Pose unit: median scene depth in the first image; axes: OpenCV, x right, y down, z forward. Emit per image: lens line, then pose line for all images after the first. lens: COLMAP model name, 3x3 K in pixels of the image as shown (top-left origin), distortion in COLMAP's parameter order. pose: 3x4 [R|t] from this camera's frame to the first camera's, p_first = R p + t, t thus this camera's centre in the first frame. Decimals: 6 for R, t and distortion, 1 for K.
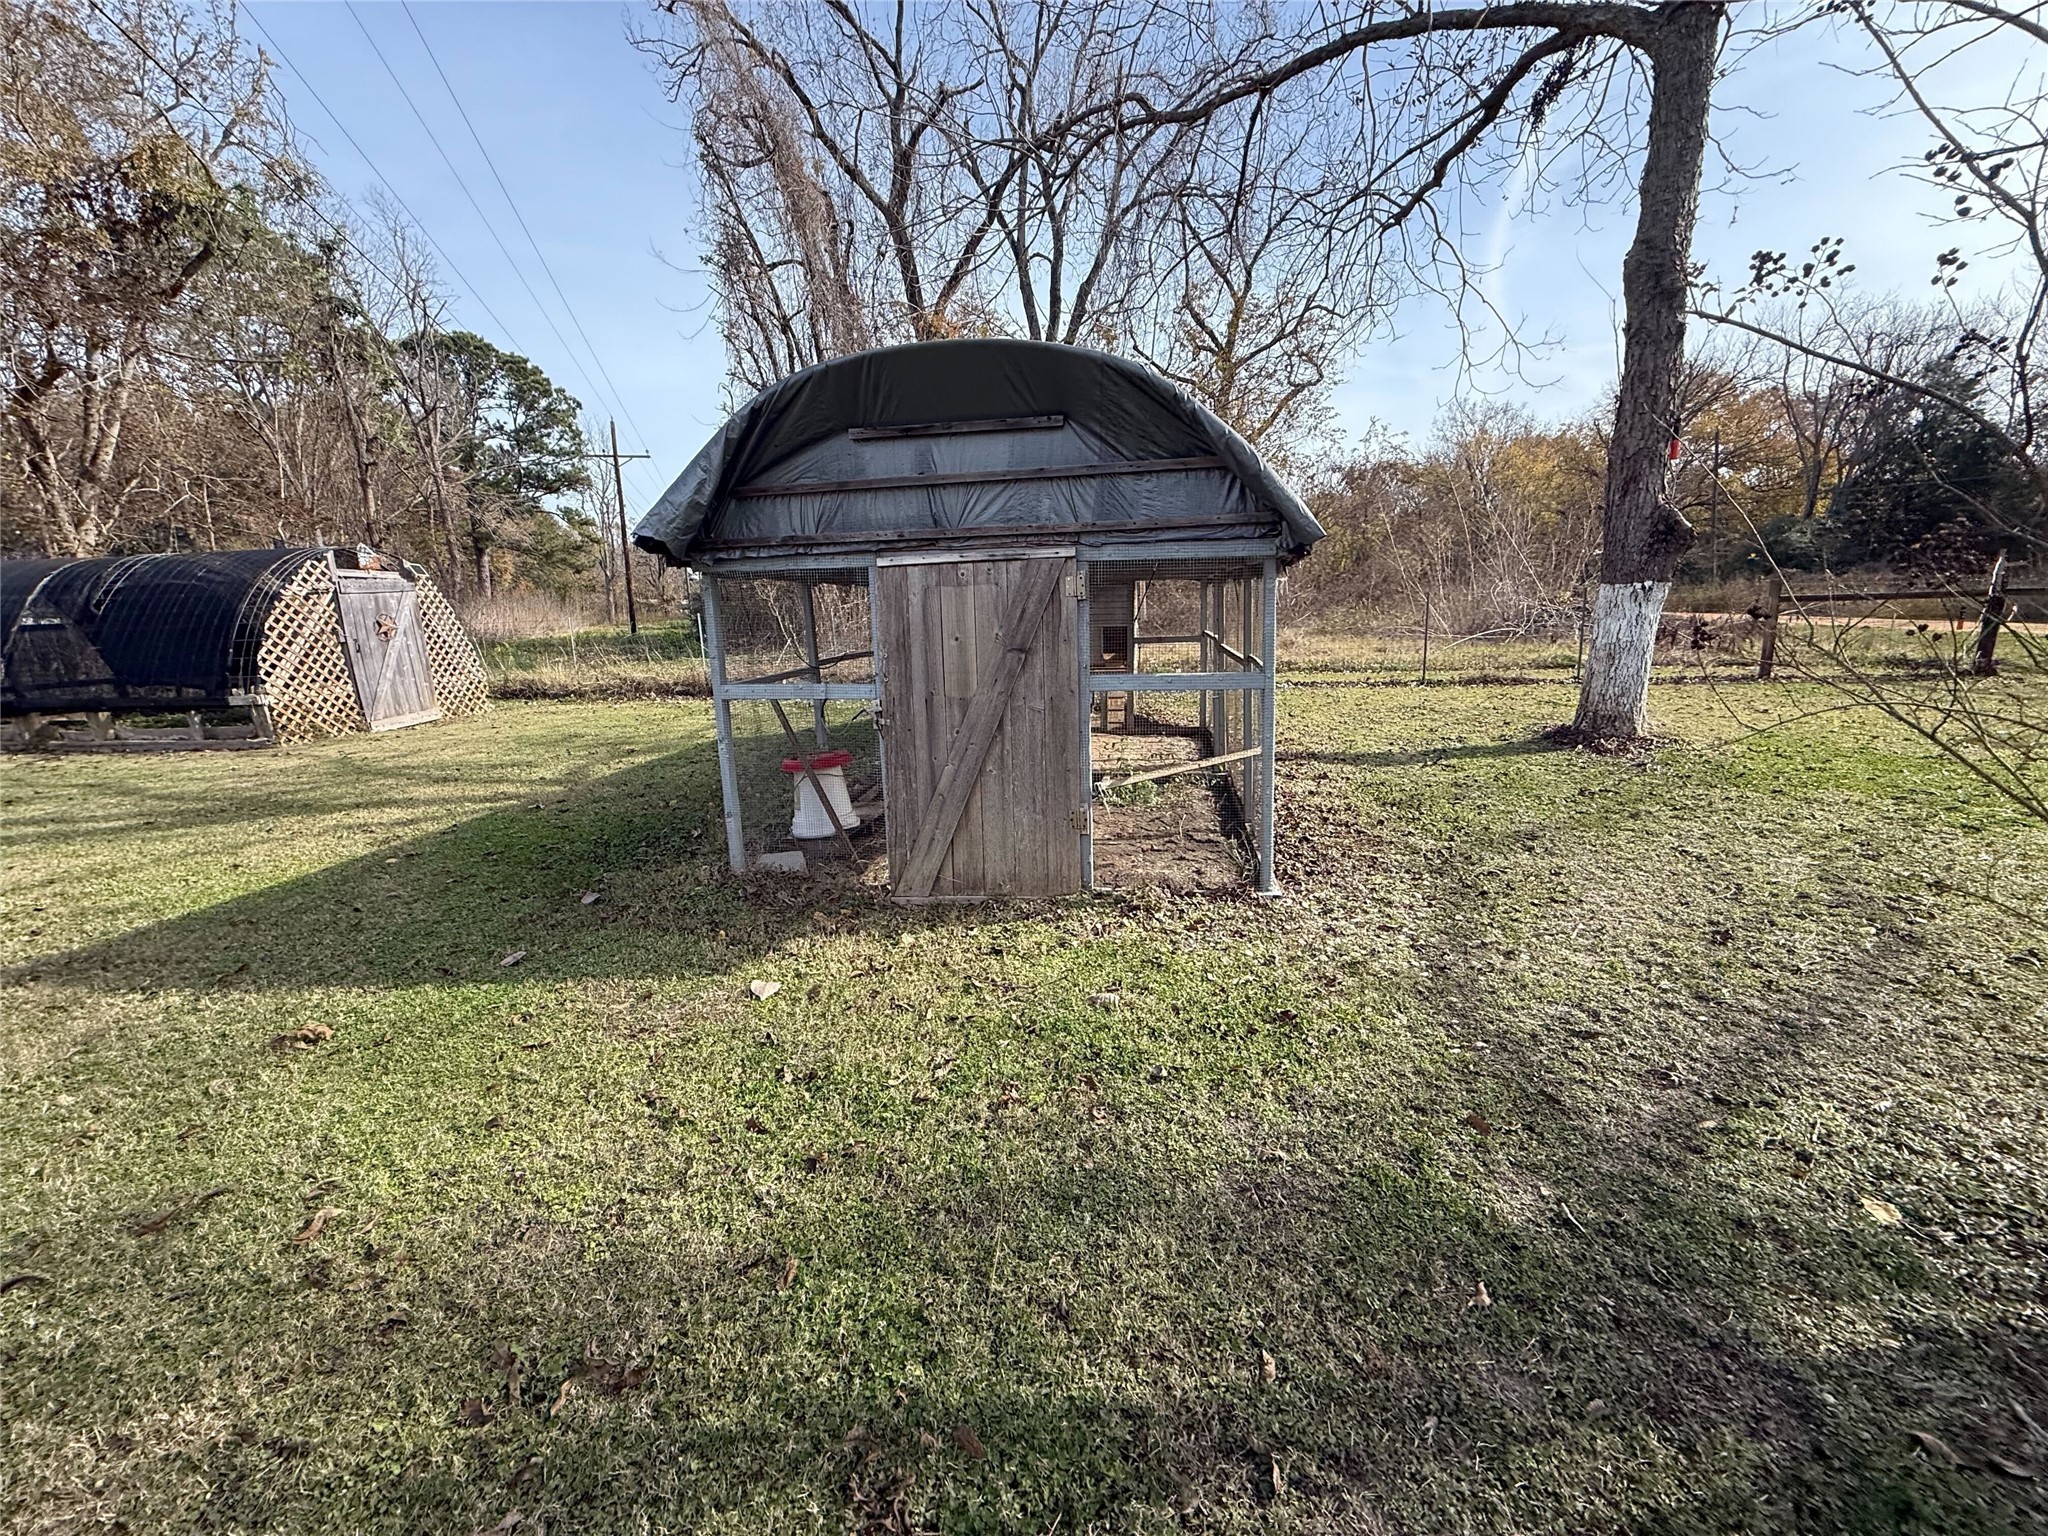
lens RADIAL K [[813.5, 0, 1015.9], [0, 813.5, 769.0], [0, 0, 1]] dist [0.000684, -0.000450]
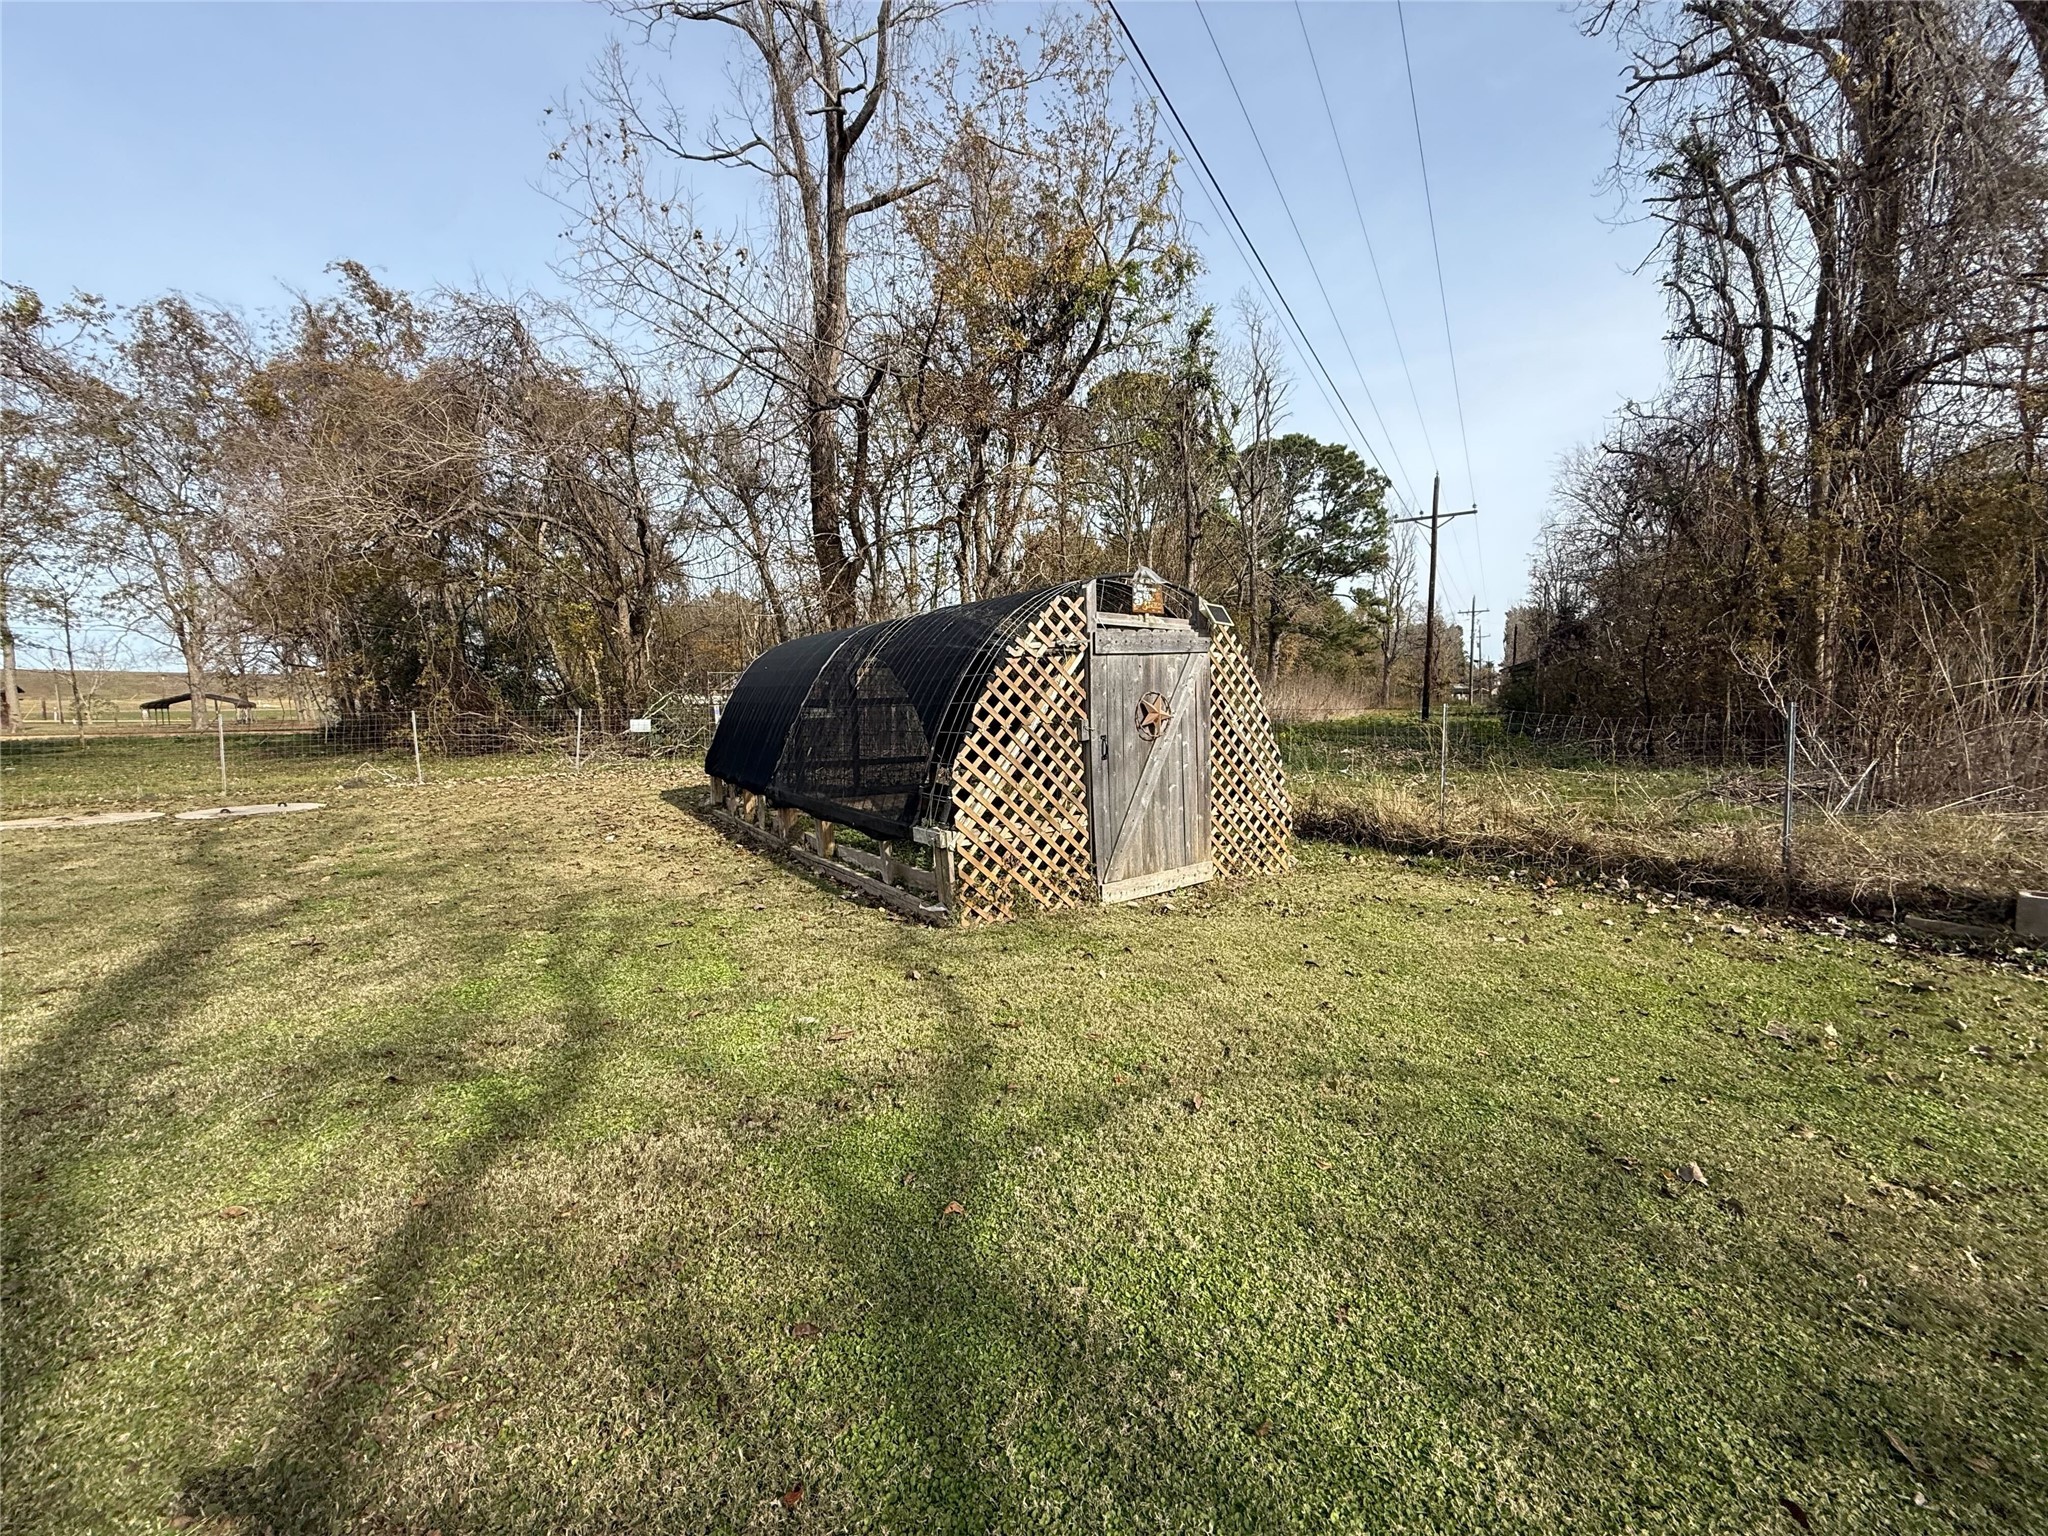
lens RADIAL K [[813.5, 0, 1015.9], [0, 813.5, 769.0], [0, 0, 1]] dist [0.000684, -0.000450]
pose [[0.647399, 0.085480, -0.757342, -0.412820], [-0.160768, 0.986648, -0.026068, -0.108933], [0.745002, 0.138633, 0.652498, 0.573986]]
